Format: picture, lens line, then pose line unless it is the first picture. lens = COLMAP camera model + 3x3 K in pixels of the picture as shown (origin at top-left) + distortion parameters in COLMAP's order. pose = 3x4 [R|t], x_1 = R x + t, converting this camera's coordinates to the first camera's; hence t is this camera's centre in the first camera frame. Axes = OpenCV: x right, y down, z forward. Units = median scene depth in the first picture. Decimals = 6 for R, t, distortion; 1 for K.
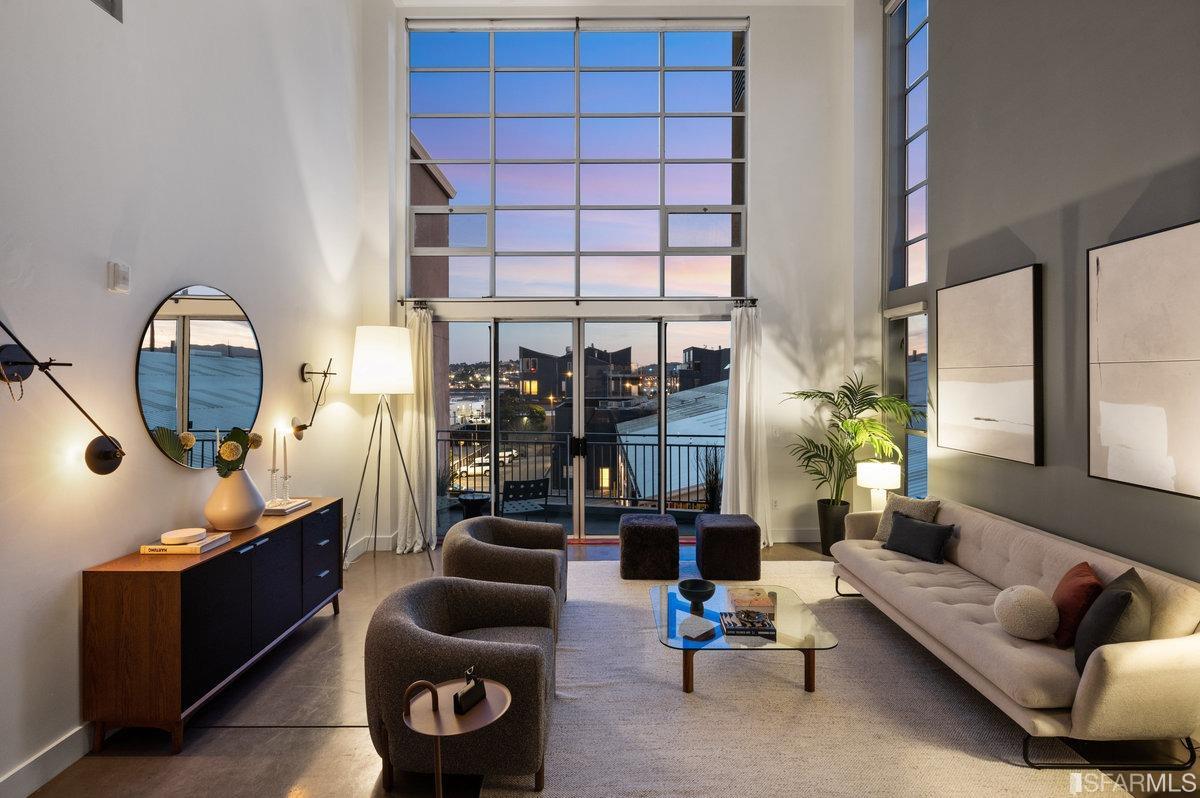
lens RADIAL K [[575.1, 0, 592.6], [0, 575.1, 386.0], [0, 0, 1]] dist [0.001166, 0.000899]
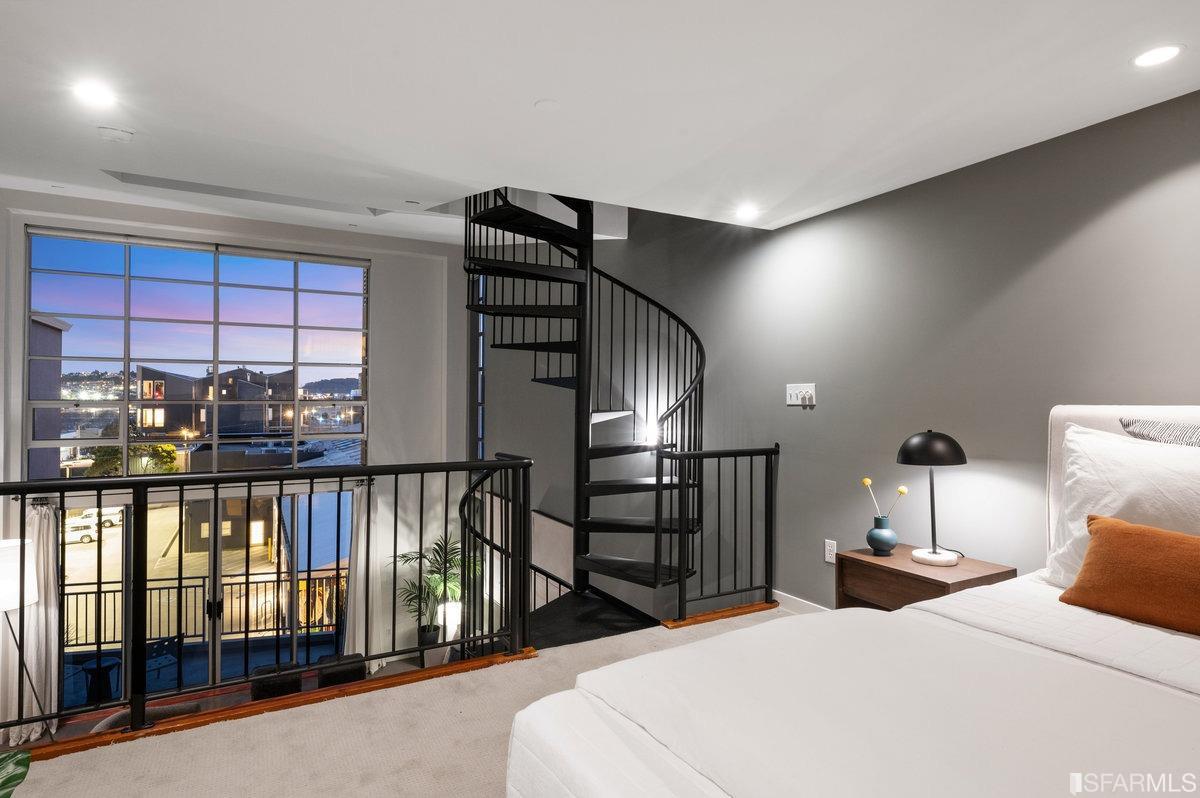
lens RADIAL K [[622.0, 0, 592.8], [0, 622.0, 391.5], [0, 0, 1]] dist [-0.005167, -0.000512]
pose [[0.872541, 0.006525, 0.488498, 0.027166], [-0.001819, 0.999947, -0.010107, -0.349213], [-0.488538, 0.007930, 0.872507, -0.499750]]
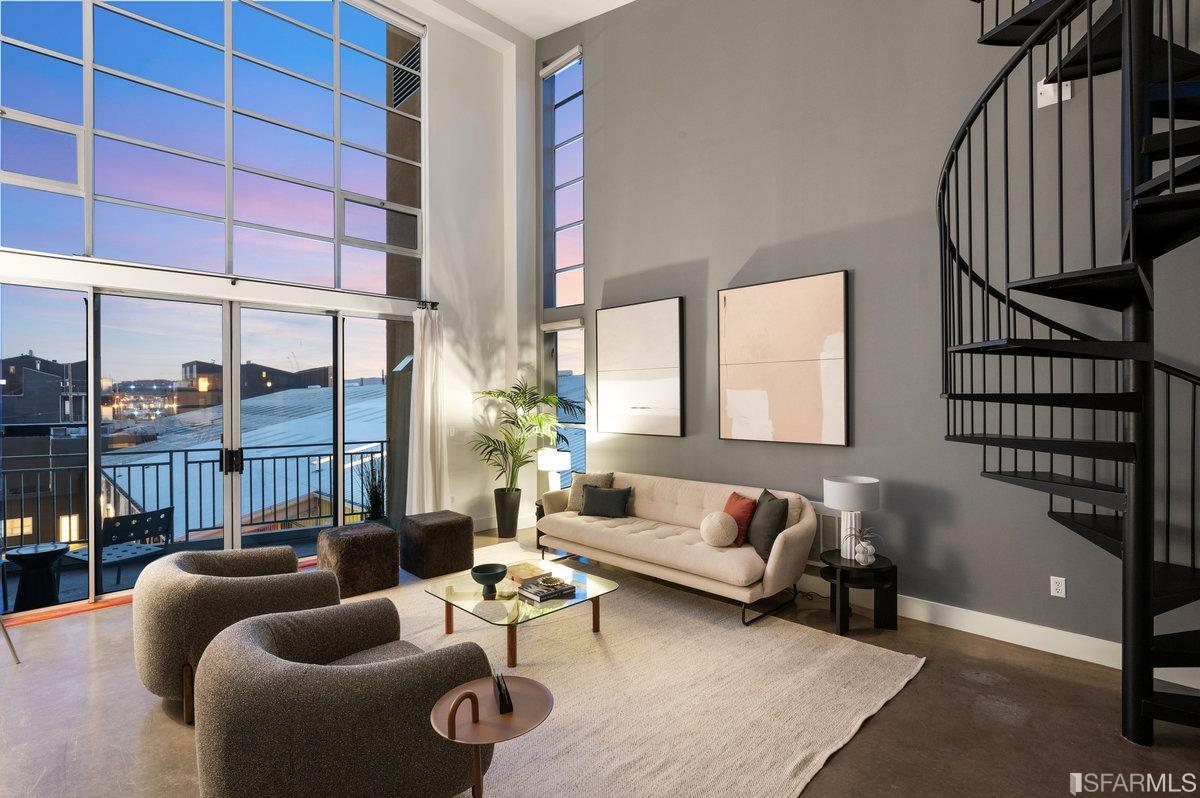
lens RADIAL K [[575.1, 0, 564.8], [0, 575.1, 405.2], [0, 0, 1]] dist [0.001166, 0.000899]
pose [[0.720054, -0.006808, 0.693885, -0.277621], [0.009785, 0.999952, -0.000342, 0.036254], [-0.693849, 0.007036, 0.720086, 0.107323]]
